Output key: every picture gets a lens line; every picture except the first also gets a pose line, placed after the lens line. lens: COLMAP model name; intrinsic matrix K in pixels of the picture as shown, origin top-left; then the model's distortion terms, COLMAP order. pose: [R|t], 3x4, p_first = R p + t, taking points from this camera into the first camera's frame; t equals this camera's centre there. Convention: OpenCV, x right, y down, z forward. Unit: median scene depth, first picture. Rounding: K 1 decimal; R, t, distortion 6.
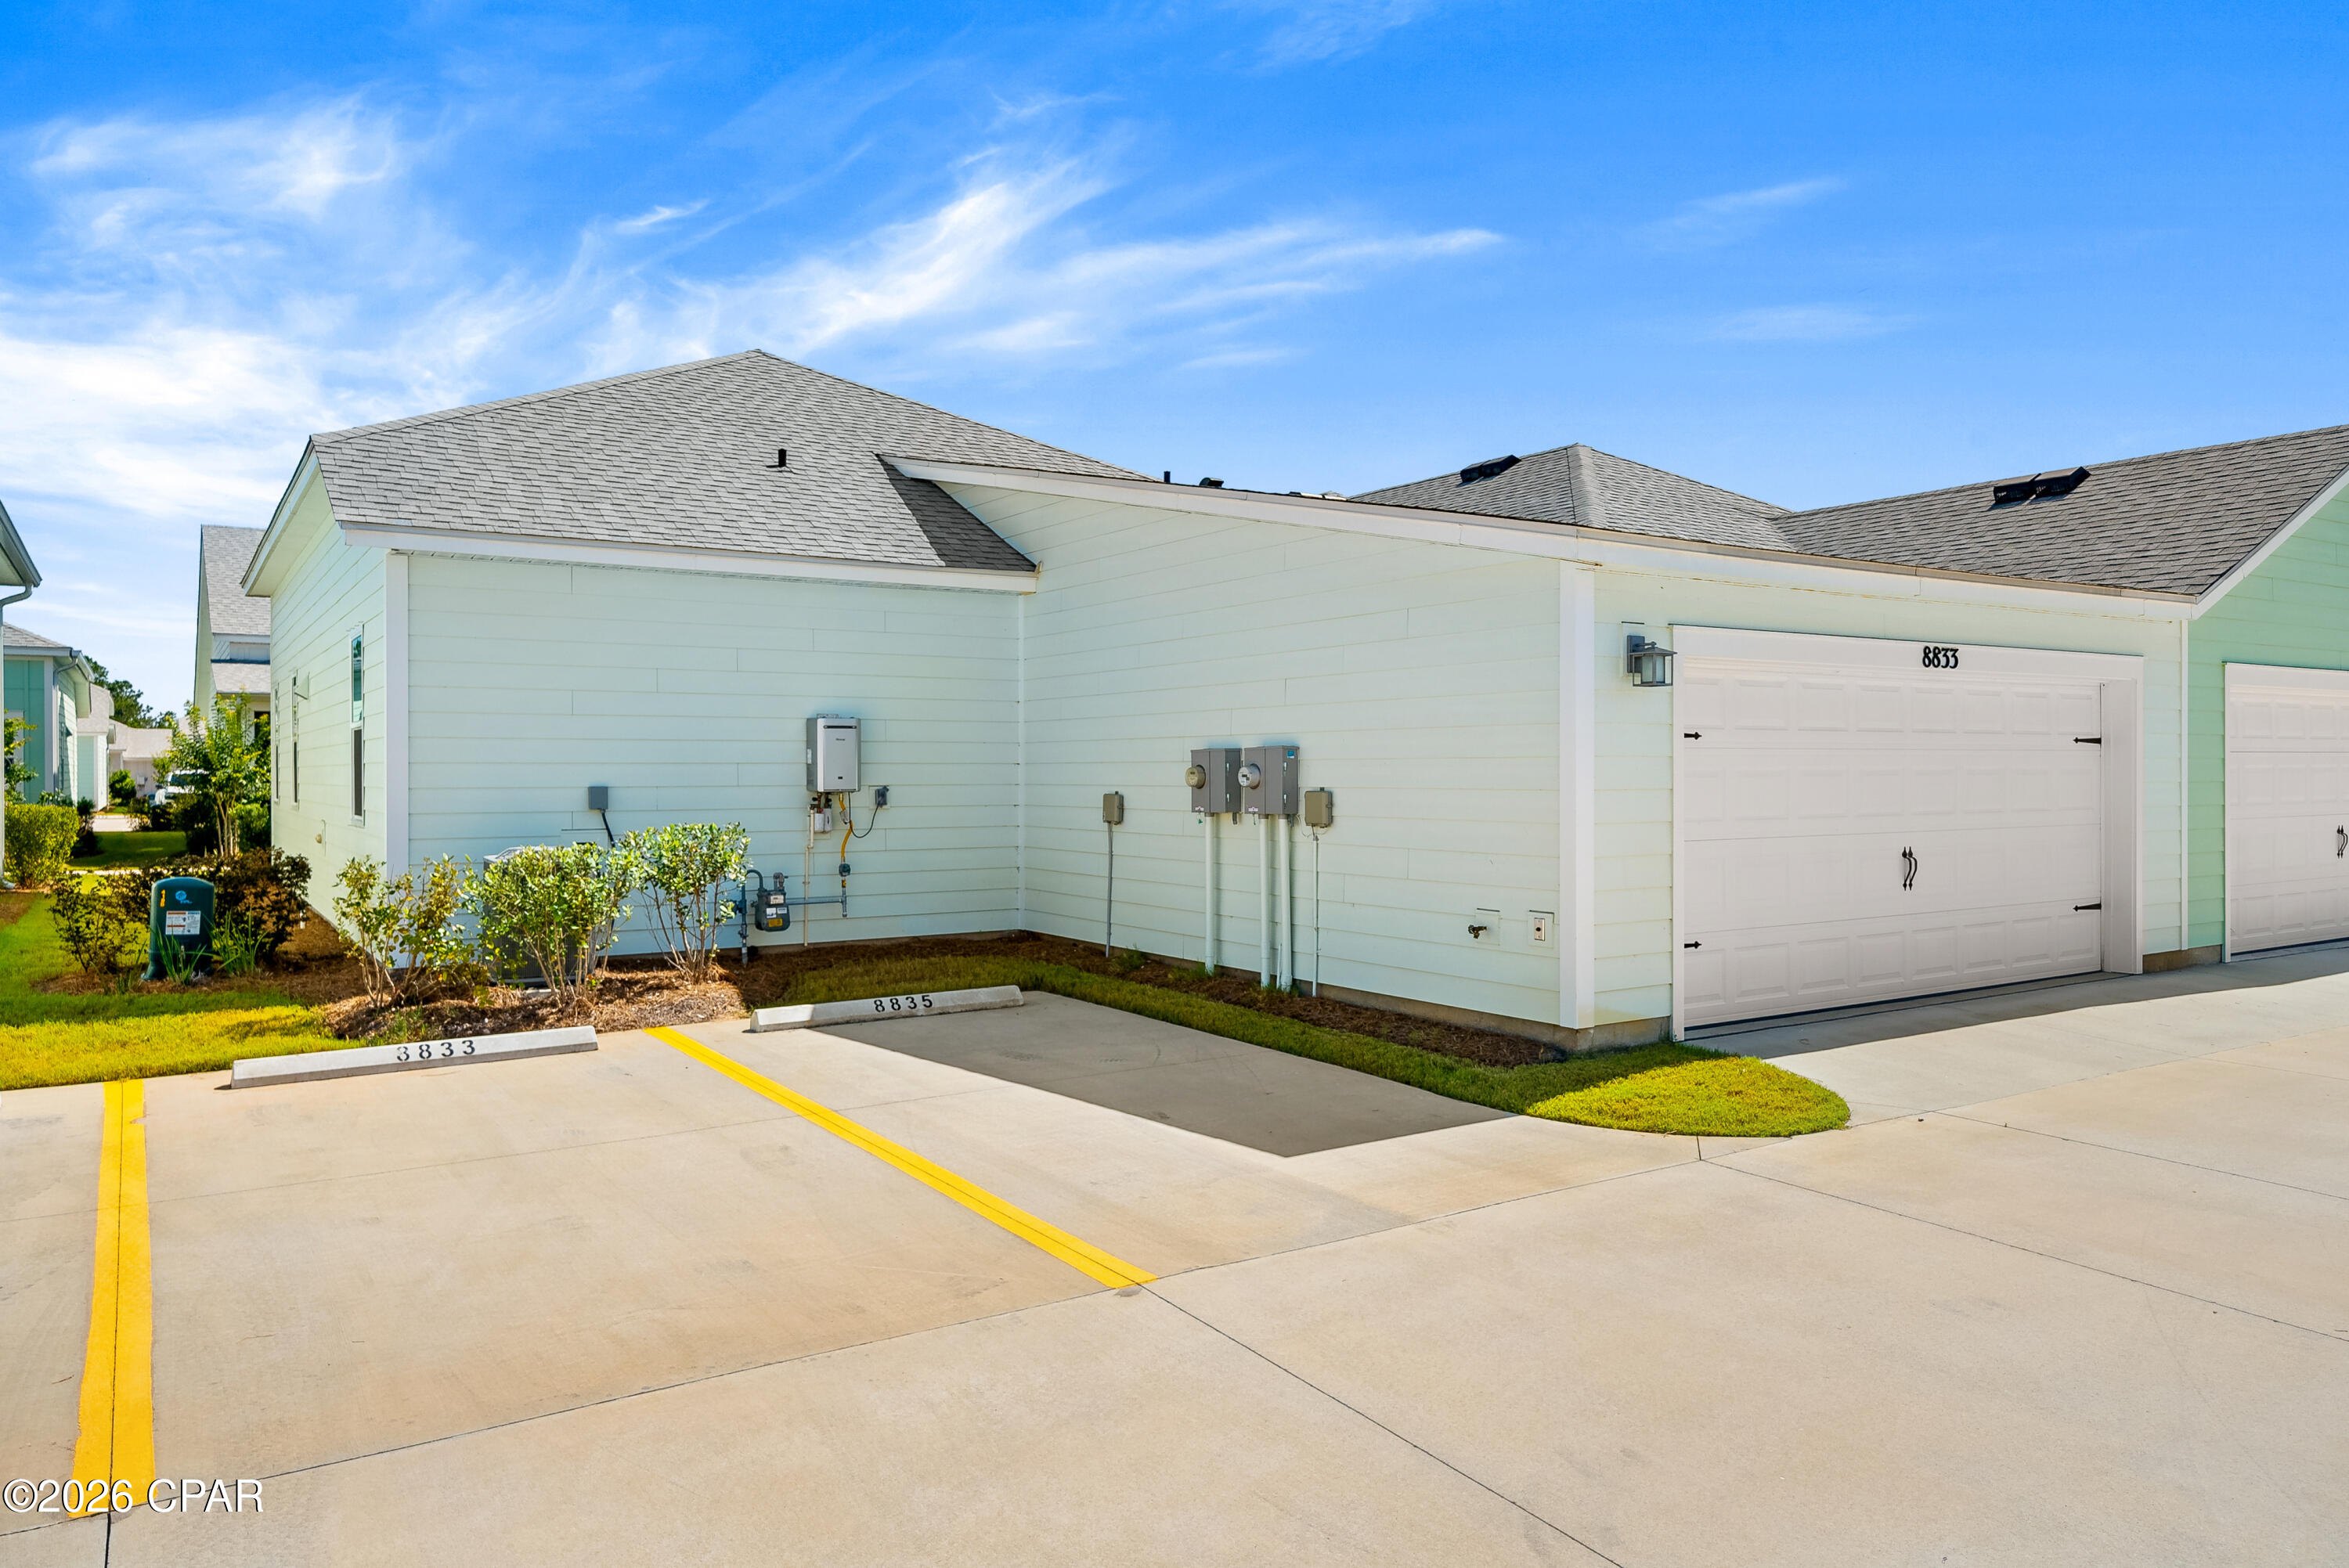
lens RADIAL K [[1581.1, 0, 1175.5], [0, 1581.1, 772.1], [0, 0, 1]] dist [-0.003890, -0.003323]
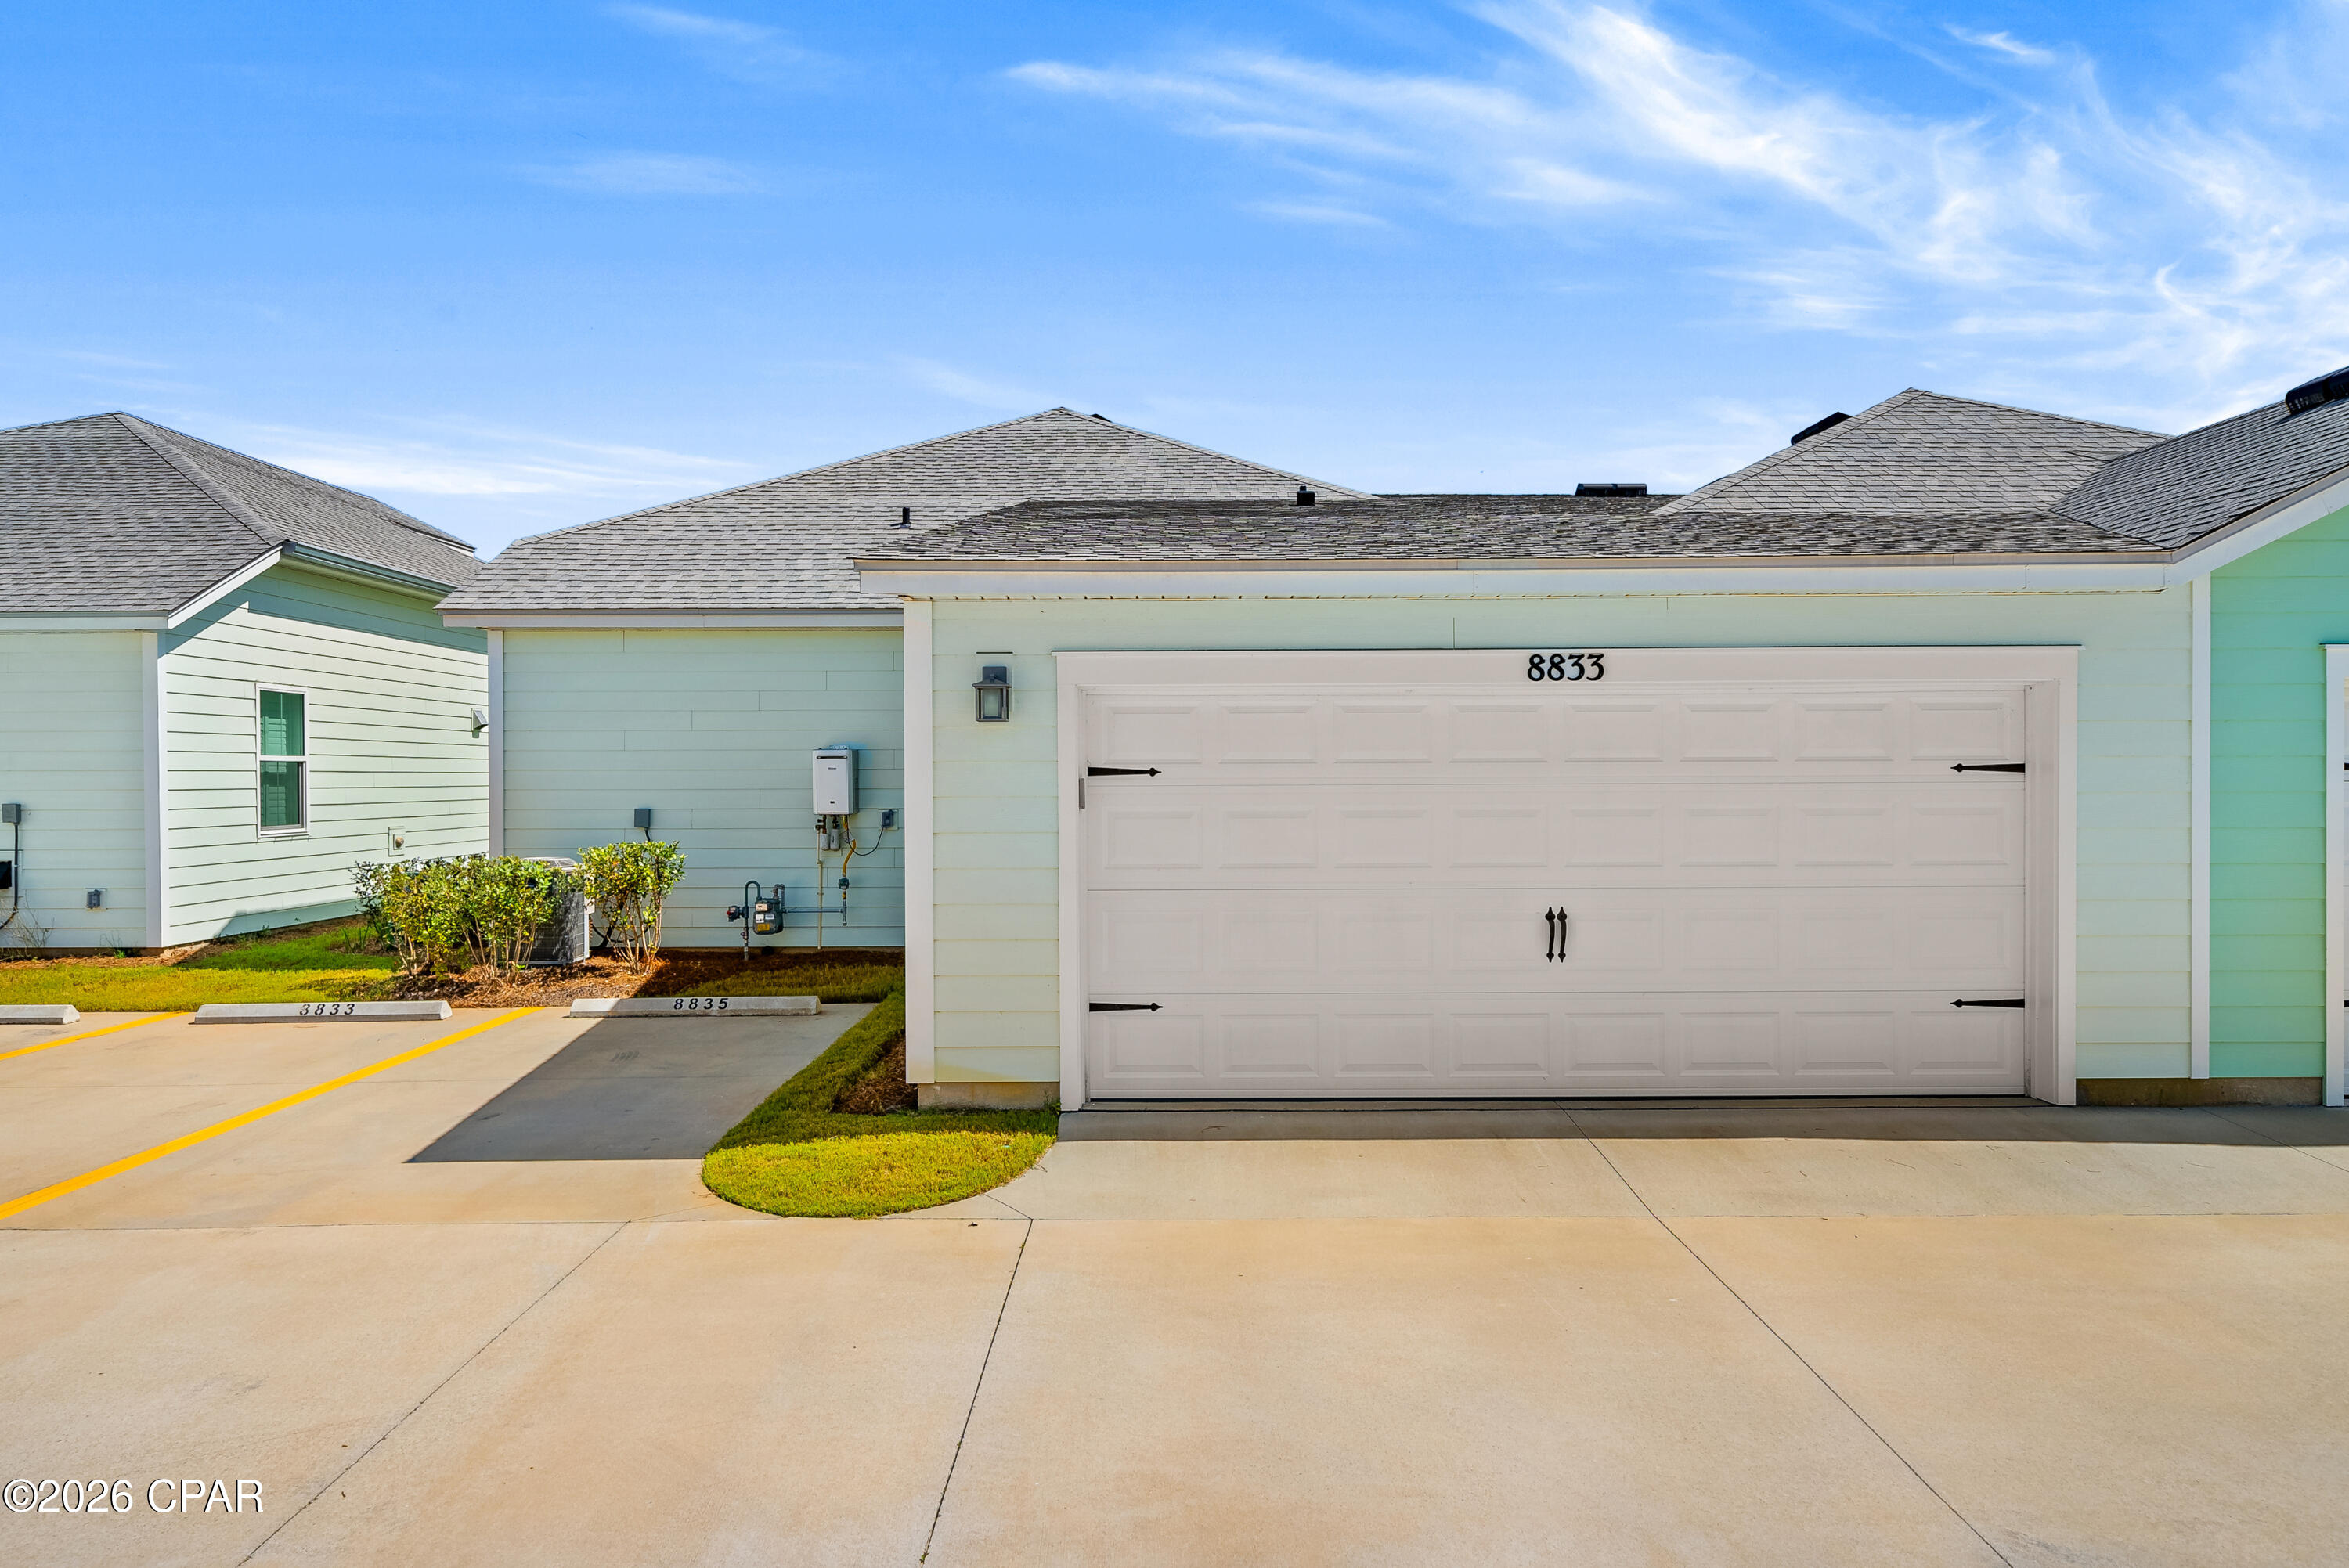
lens RADIAL K [[1552.7, 0, 1173.2], [0, 1552.7, 777.8], [0, 0, 1]] dist [-0.002948, 0.001985]
pose [[0.838616, 0.000254, -0.544723, 0.704256], [0.000607, 0.999999, 0.001400, -0.017989], [0.544723, -0.001504, 0.838615, 0.236426]]
